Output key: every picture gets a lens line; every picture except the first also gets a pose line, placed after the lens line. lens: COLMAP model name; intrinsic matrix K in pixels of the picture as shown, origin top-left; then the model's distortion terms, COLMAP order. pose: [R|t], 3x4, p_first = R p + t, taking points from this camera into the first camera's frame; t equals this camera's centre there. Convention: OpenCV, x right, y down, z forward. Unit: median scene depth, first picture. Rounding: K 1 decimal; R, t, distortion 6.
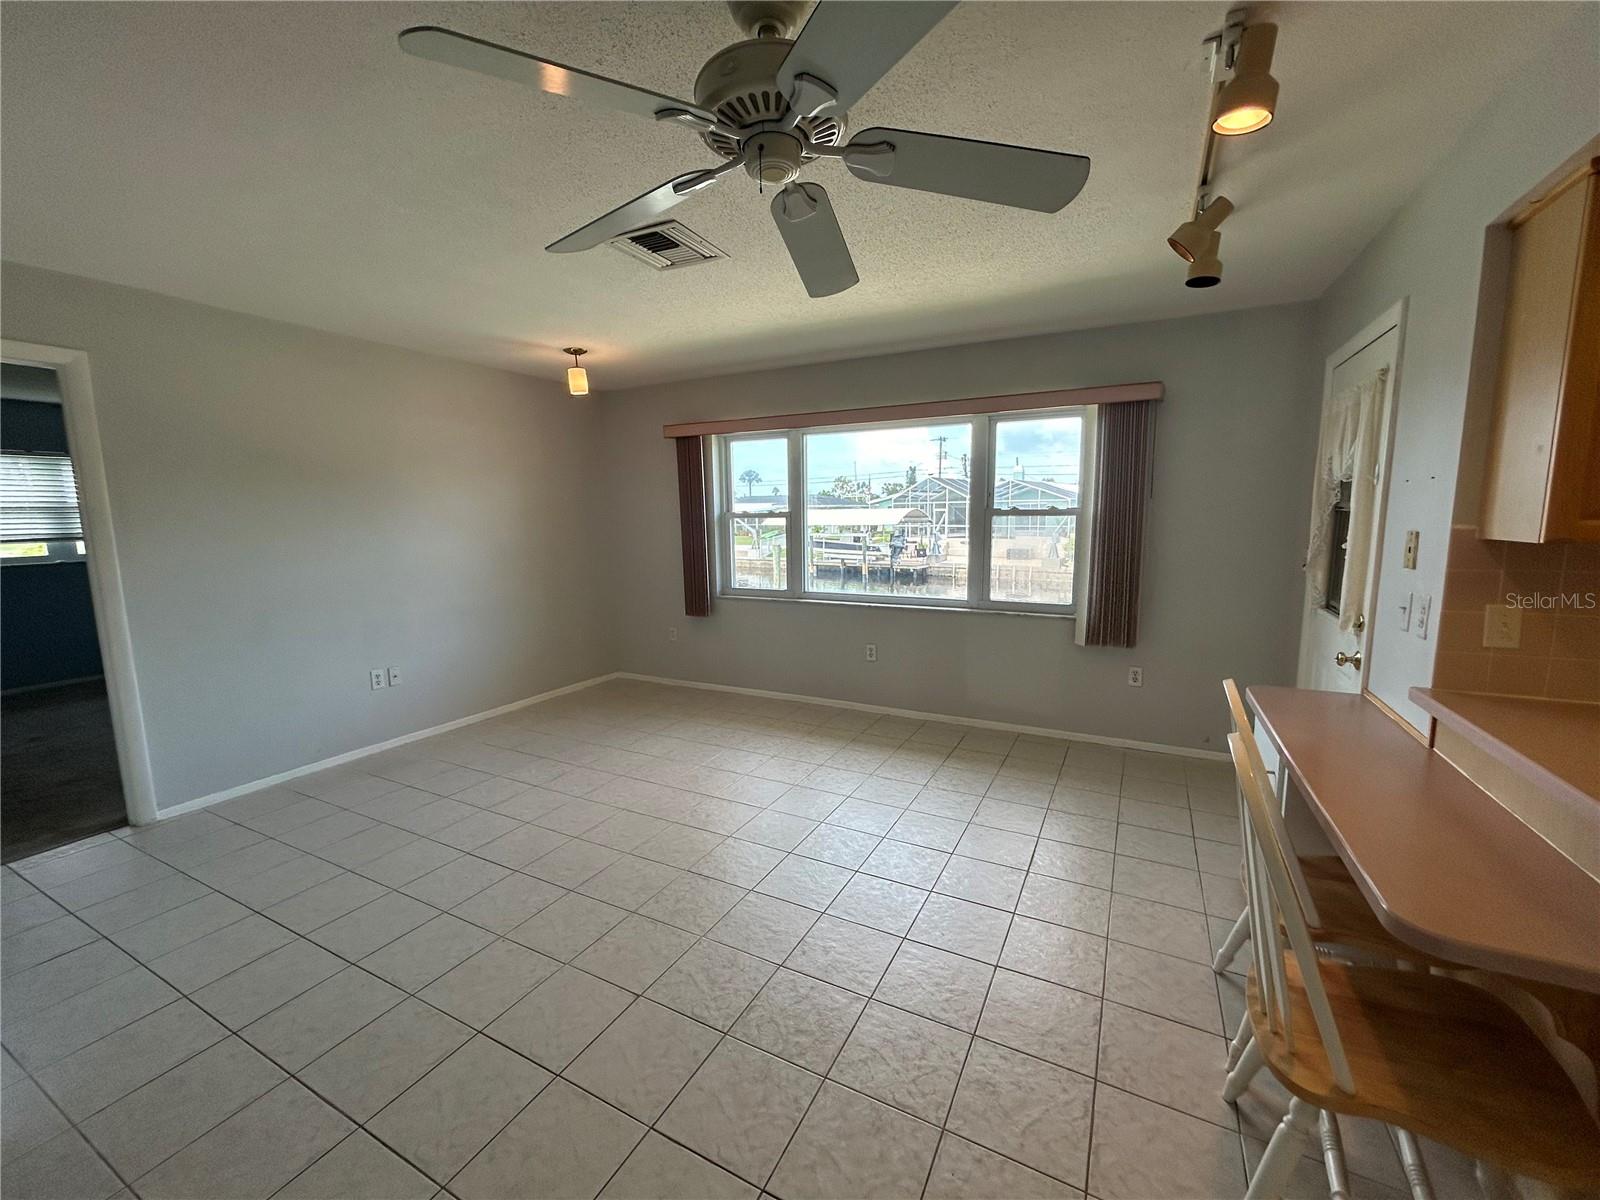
lens RADIAL K [[644.8, 0, 803.7], [0, 644.8, 599.7], [0, 0, 1]] dist [-0.000791, 0.000406]
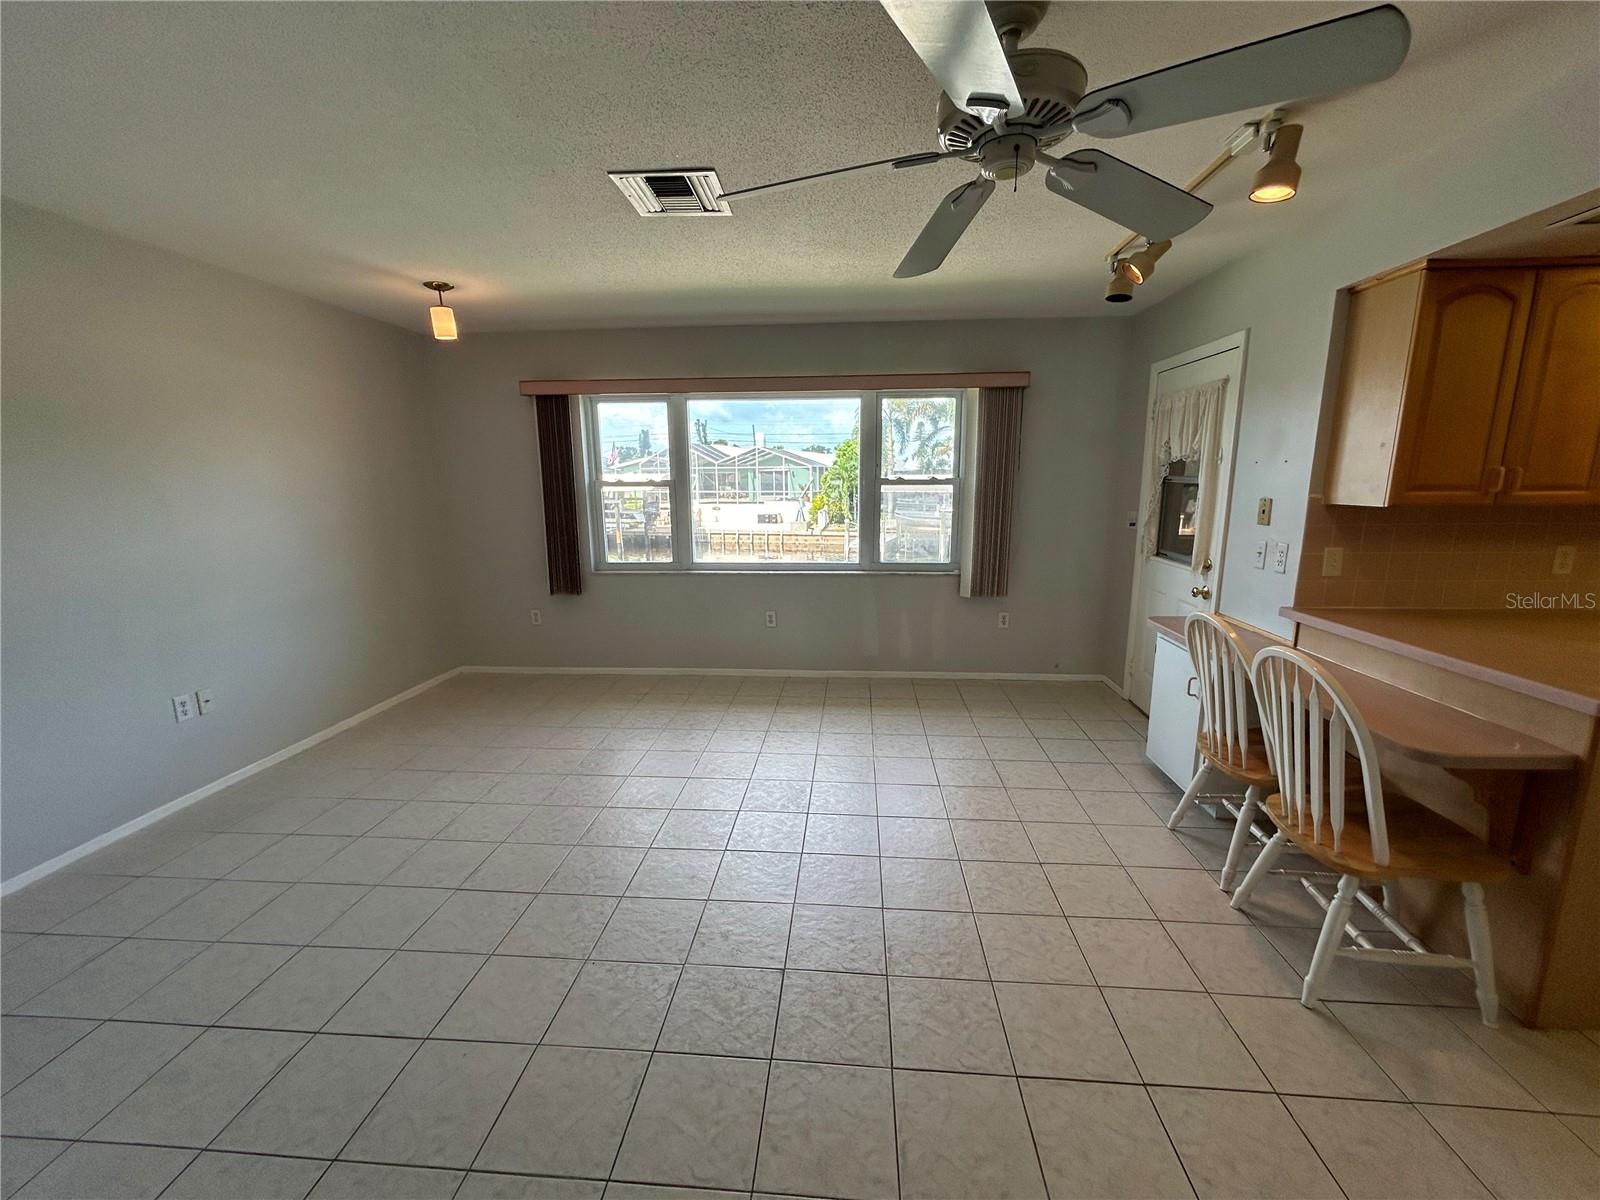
lens RADIAL K [[644.8, 0, 806.0], [0, 644.8, 601.0], [0, 0, 1]] dist [-0.000791, 0.000406]
pose [[0.919697, -0.071164, 0.386126, -0.274579], [0.050077, 0.996666, 0.064410, -0.011535], [-0.389422, -0.039902, 0.920195, 0.038061]]
